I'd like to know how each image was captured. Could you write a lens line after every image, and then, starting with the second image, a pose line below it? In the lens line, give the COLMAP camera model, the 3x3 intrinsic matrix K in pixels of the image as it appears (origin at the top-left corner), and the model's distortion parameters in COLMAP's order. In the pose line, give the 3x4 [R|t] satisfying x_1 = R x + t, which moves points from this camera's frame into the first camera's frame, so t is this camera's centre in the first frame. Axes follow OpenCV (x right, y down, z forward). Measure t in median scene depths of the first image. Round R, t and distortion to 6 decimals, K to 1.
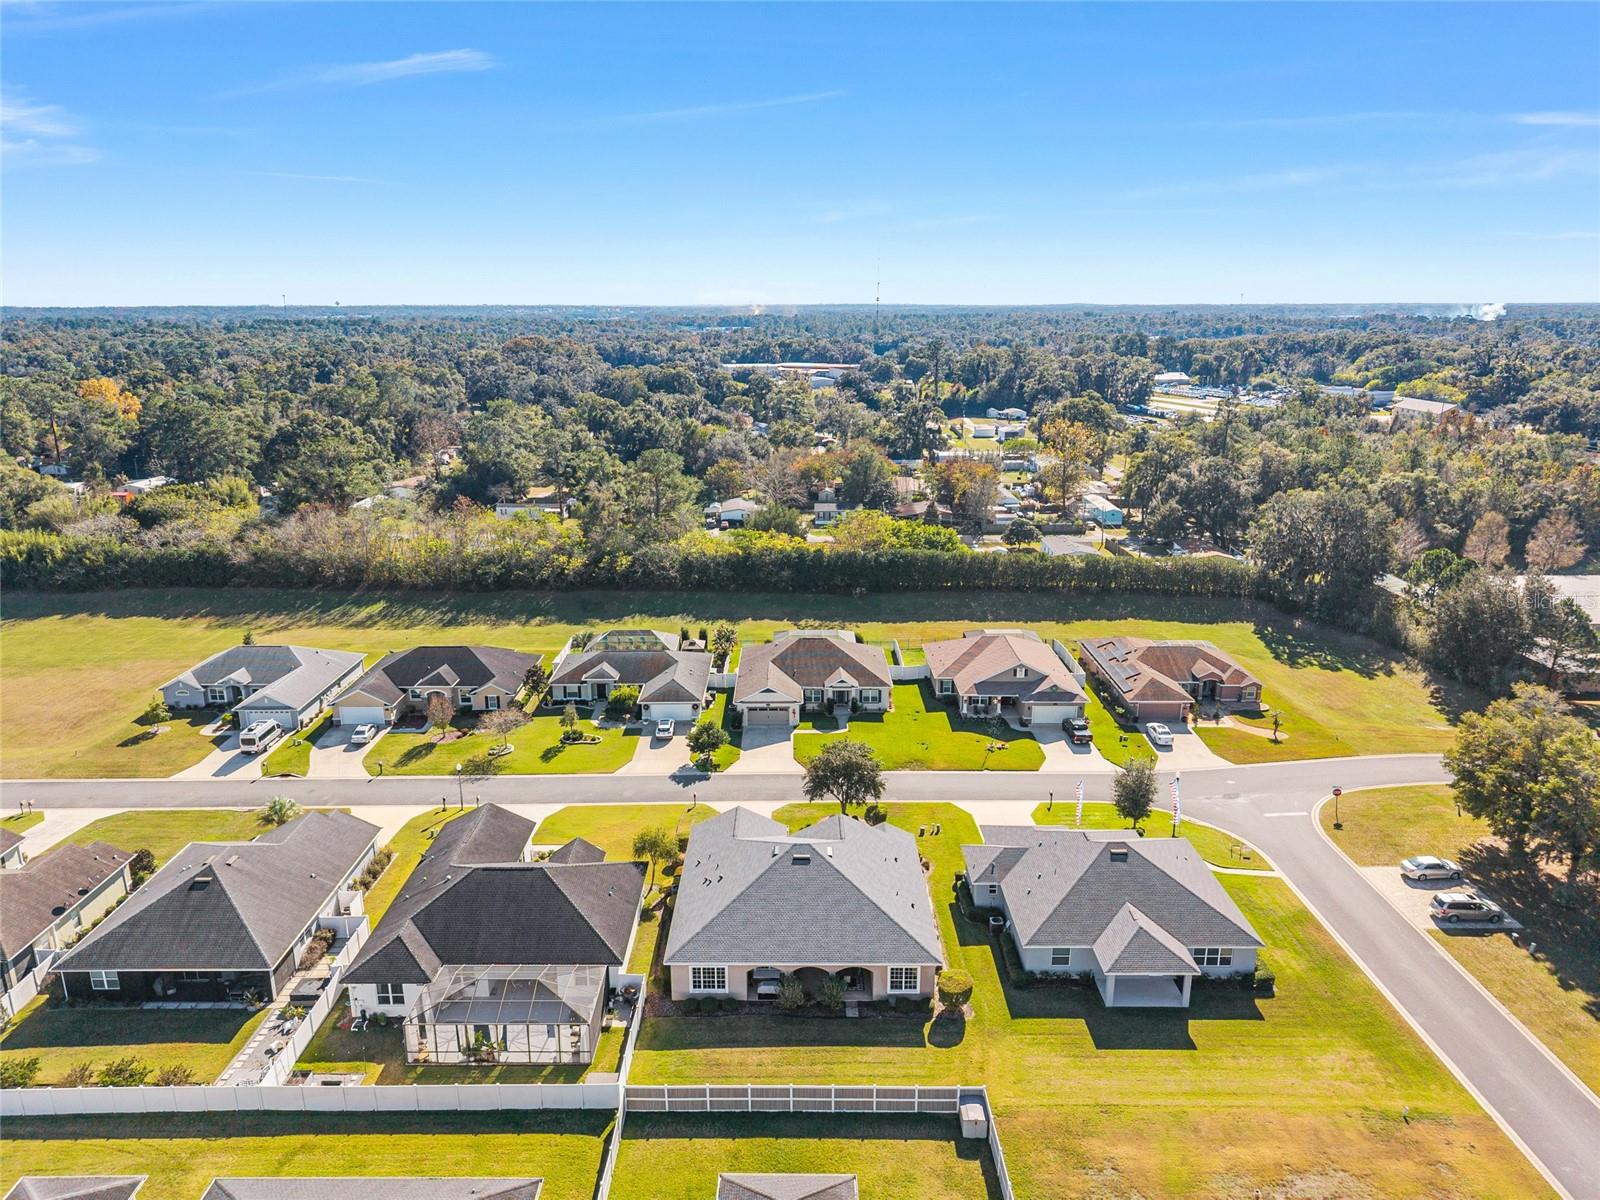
lens RADIAL K [[1063.5, 0, 789.0], [0, 1063.5, 602.4], [0, 0, 1]] dist [0.049186, -0.058897]
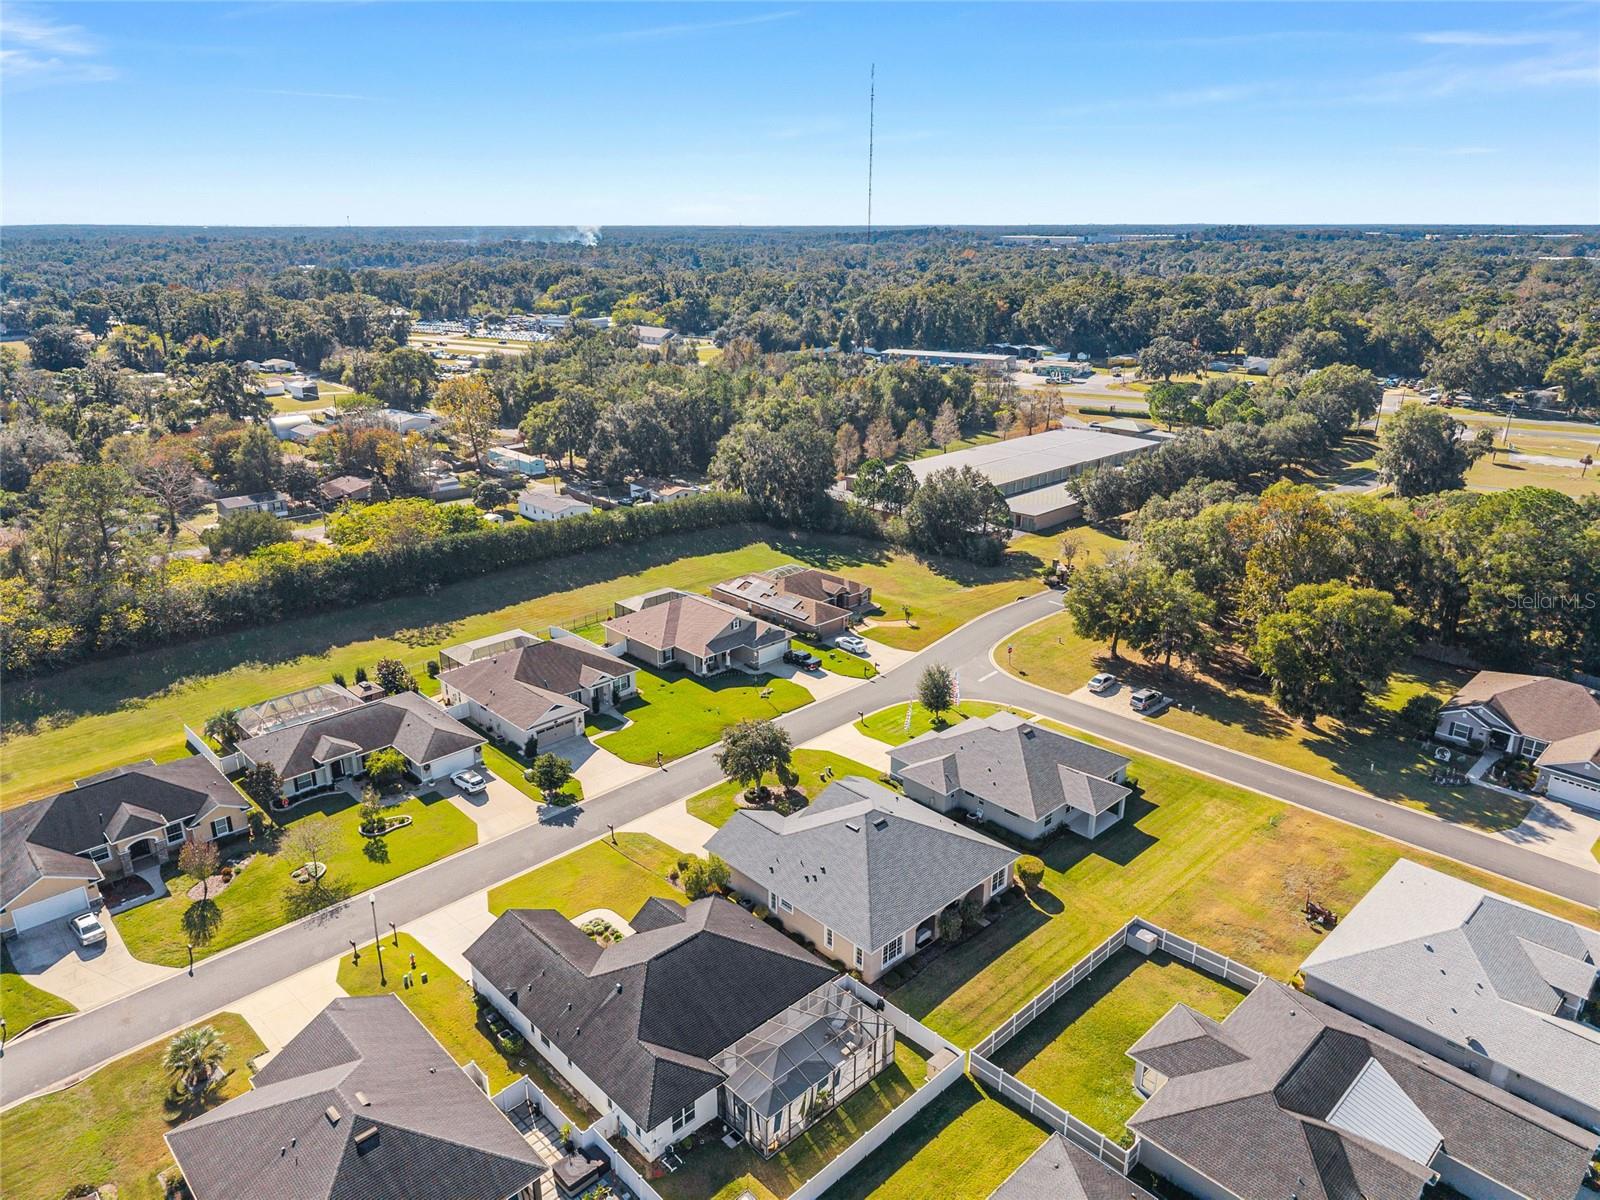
lens RADIAL K [[1062.7, 0, 795.2], [0, 1062.7, 603.0], [0, 0, 1]] dist [0.057050, -0.072185]
pose [[0.719645, -0.227883, 0.655881, -0.506279], [0.183985, 0.973427, 0.136341, -0.105515], [-0.669522, 0.022555, 0.742449, 0.156325]]
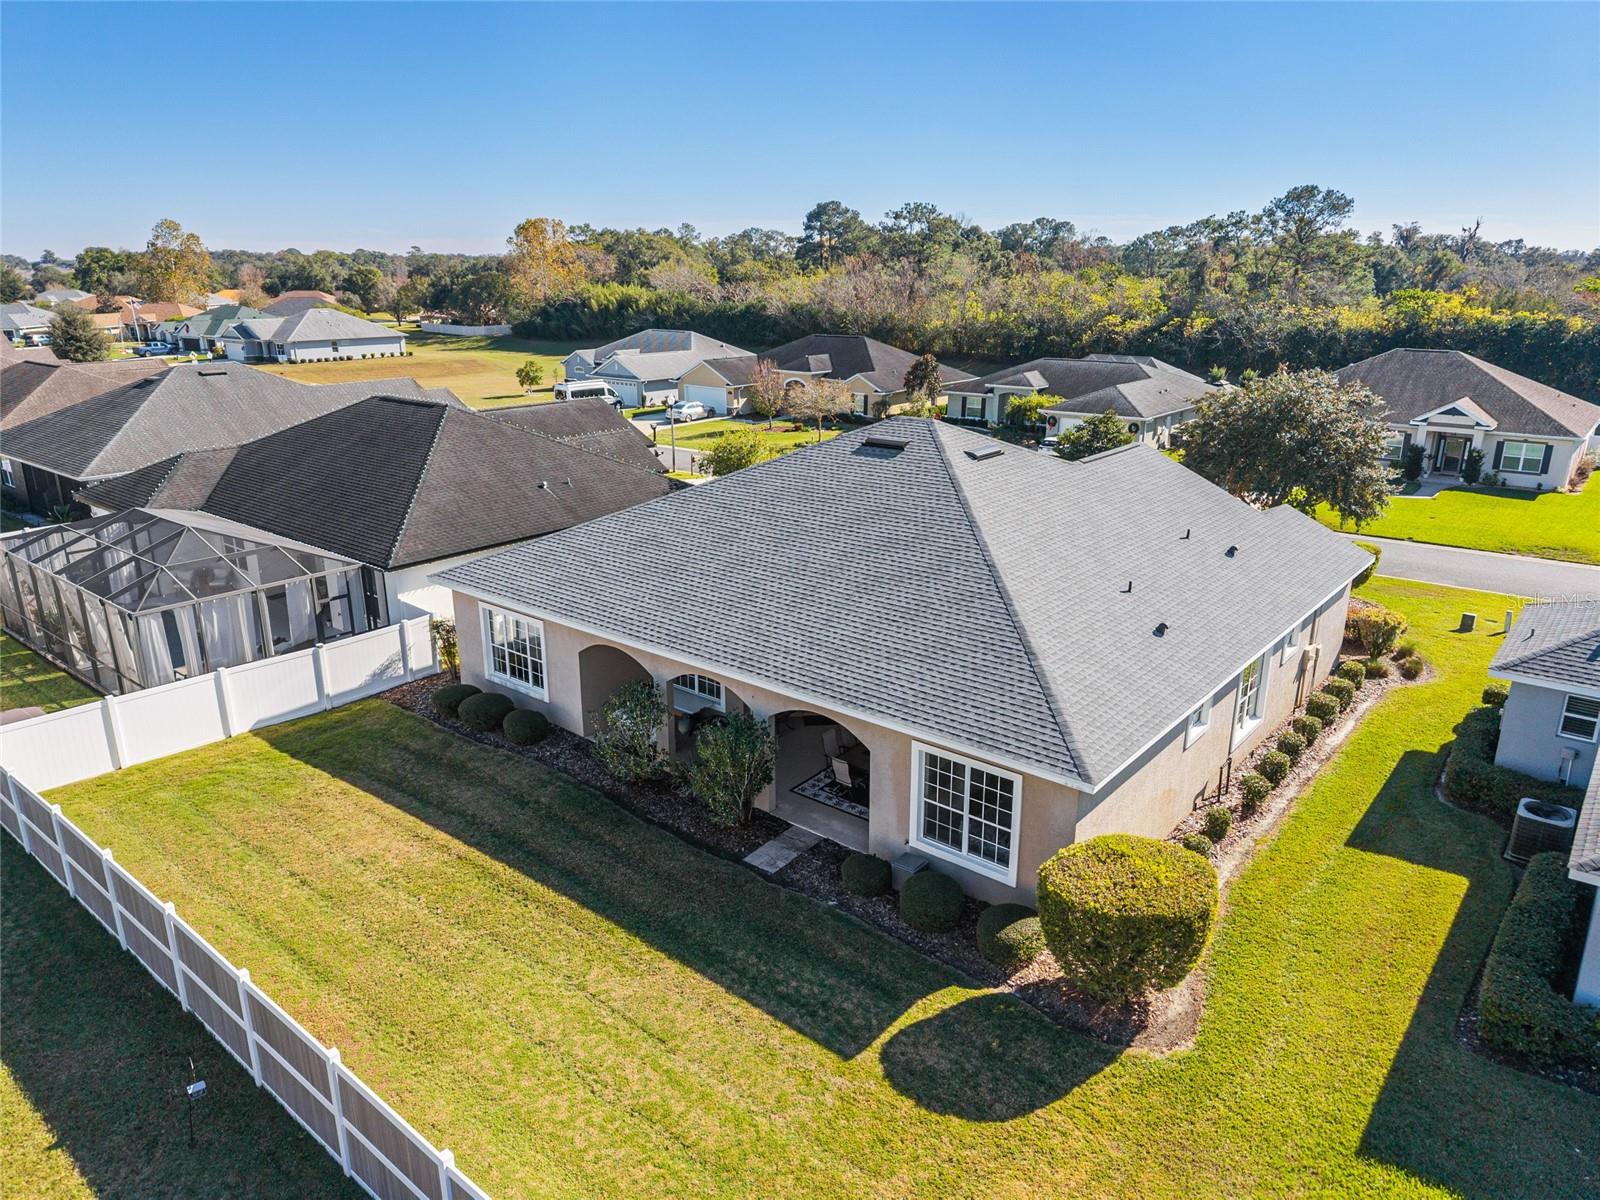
lens RADIAL K [[1062.7, 0, 795.2], [0, 1062.7, 603.0], [0, 0, 1]] dist [0.057050, -0.072185]
pose [[0.772411, 0.190618, -0.605843, 0.144015], [-0.171123, 0.981083, 0.090511, 0.183437], [0.611635, 0.033762, 0.790419, 0.491972]]
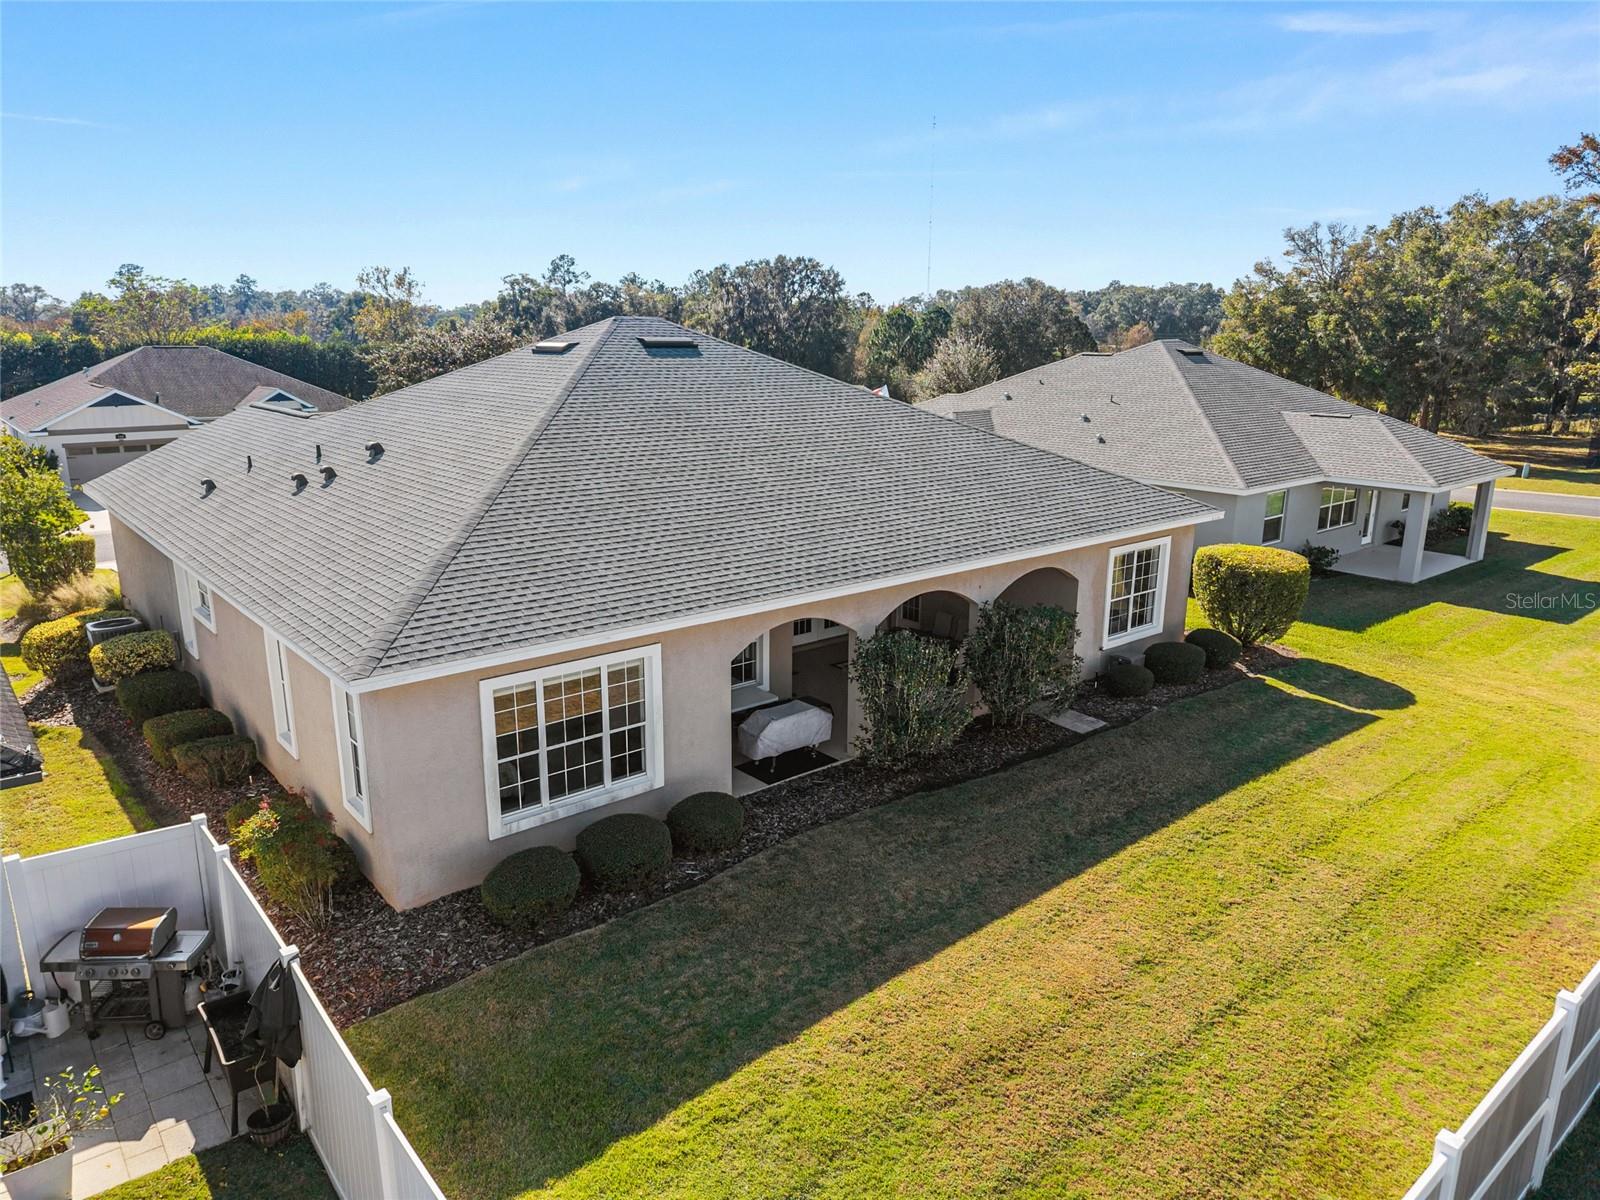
lens RADIAL K [[1062.7, 0, 795.2], [0, 1062.7, 603.0], [0, 0, 1]] dist [0.057050, -0.072185]
pose [[0.762587, -0.153512, 0.628407, -0.105436], [0.167375, 0.985178, 0.037552, 0.210363], [-0.624857, 0.076543, 0.776978, 0.527606]]
